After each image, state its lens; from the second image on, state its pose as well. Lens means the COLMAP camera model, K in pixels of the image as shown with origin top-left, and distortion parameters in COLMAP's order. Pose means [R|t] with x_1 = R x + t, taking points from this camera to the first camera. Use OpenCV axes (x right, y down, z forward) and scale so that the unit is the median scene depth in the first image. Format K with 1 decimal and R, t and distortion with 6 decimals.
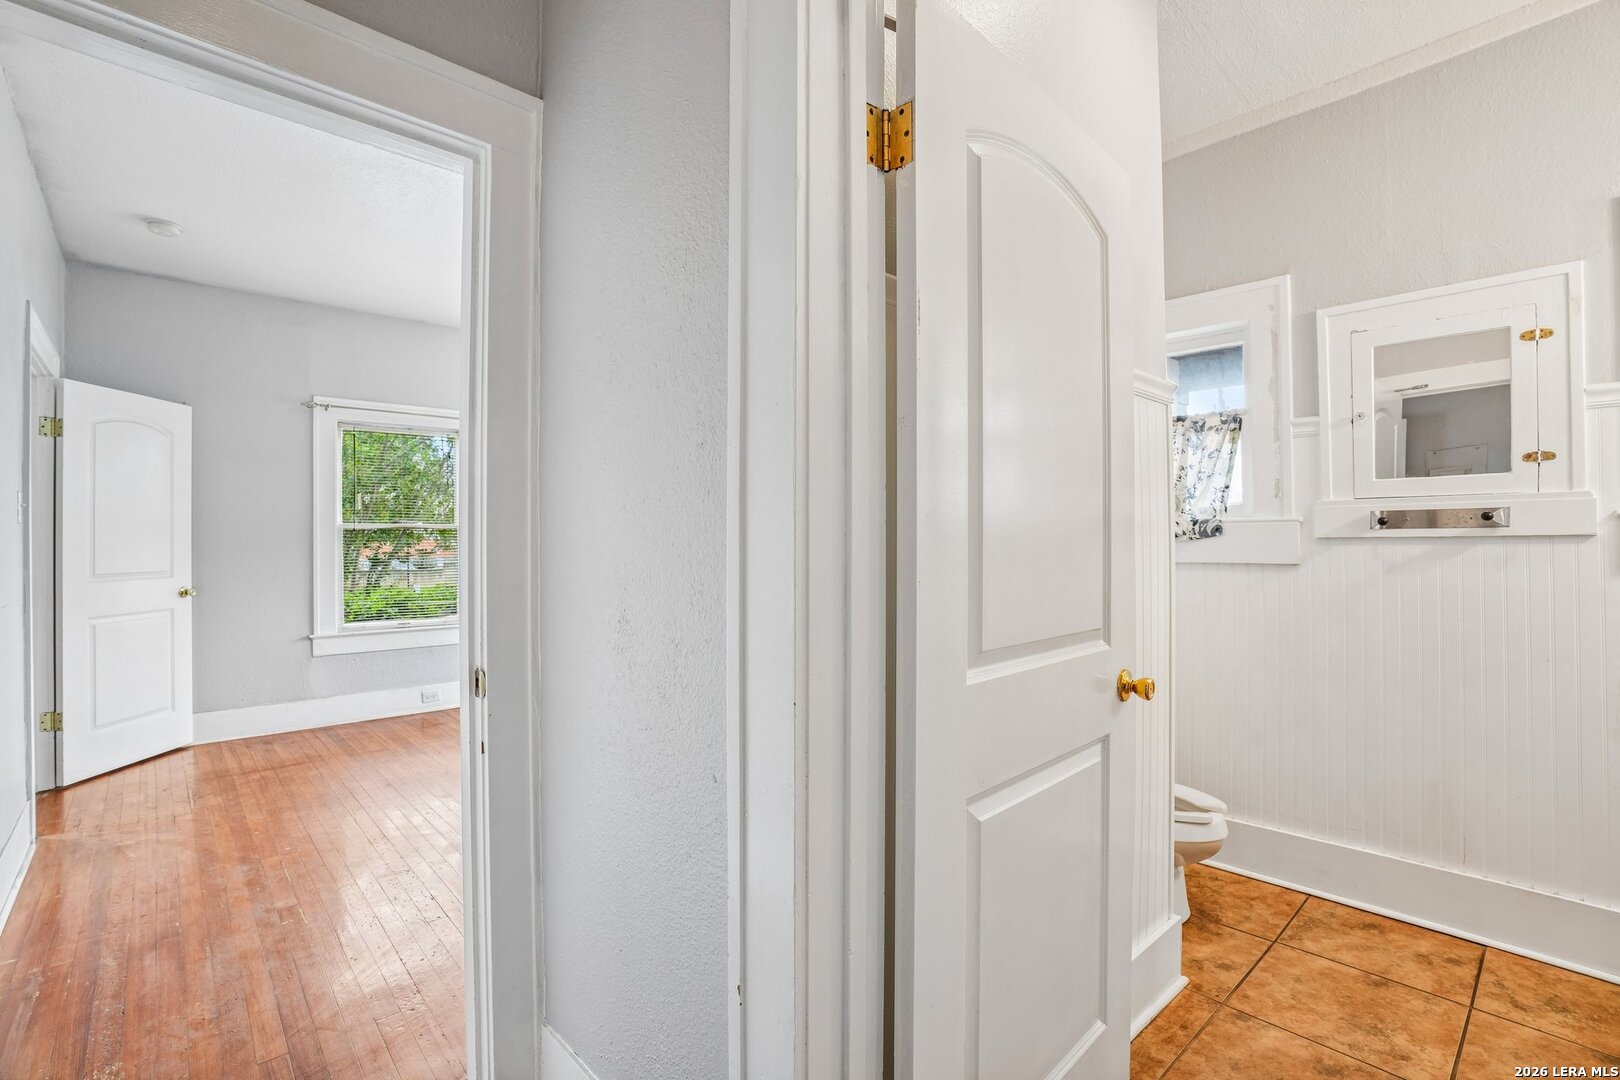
lens RADIAL K [[748.3, 0, 810.0], [0, 748.3, 540.0], [0, 0, 1]] dist [-0.034289, 0.018683]
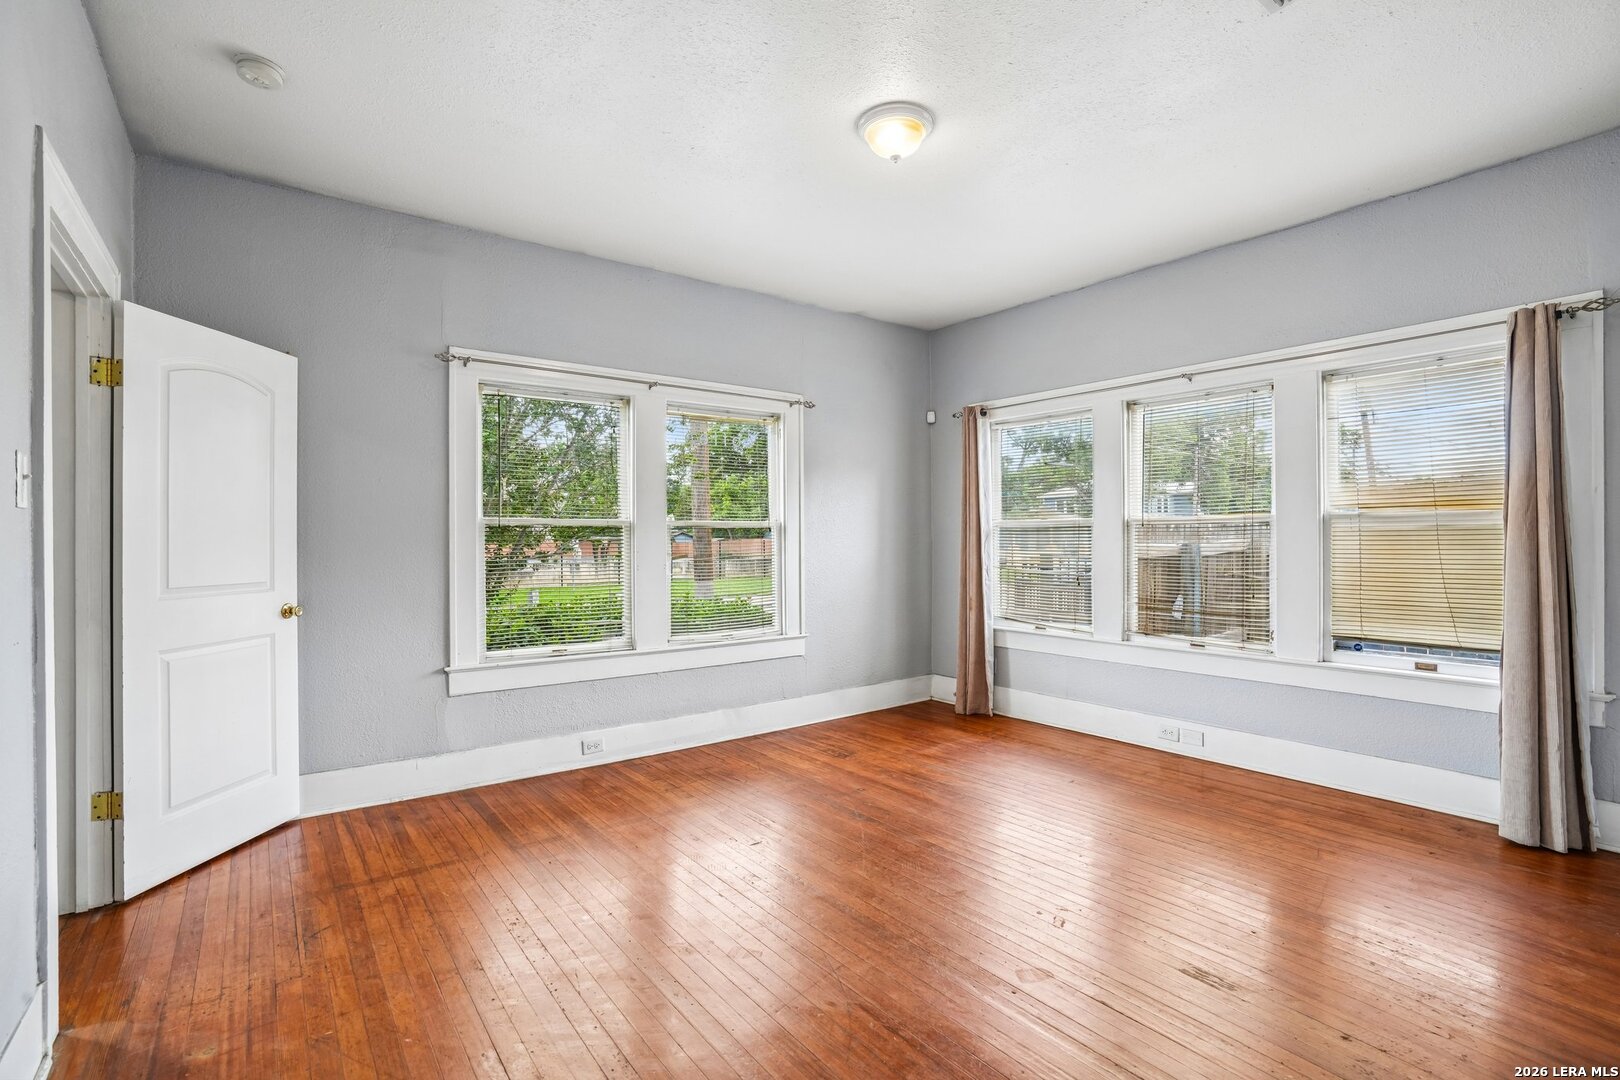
lens RADIAL K [[748.3, 0, 810.0], [0, 748.3, 540.0], [0, 0, 1]] dist [-0.034289, 0.018683]
pose [[0.996283, -0.001894, -0.086117, -0.286067], [0.001720, 0.999996, -0.002091, 0.003282], [0.086121, 0.001935, 0.996283, 0.333251]]
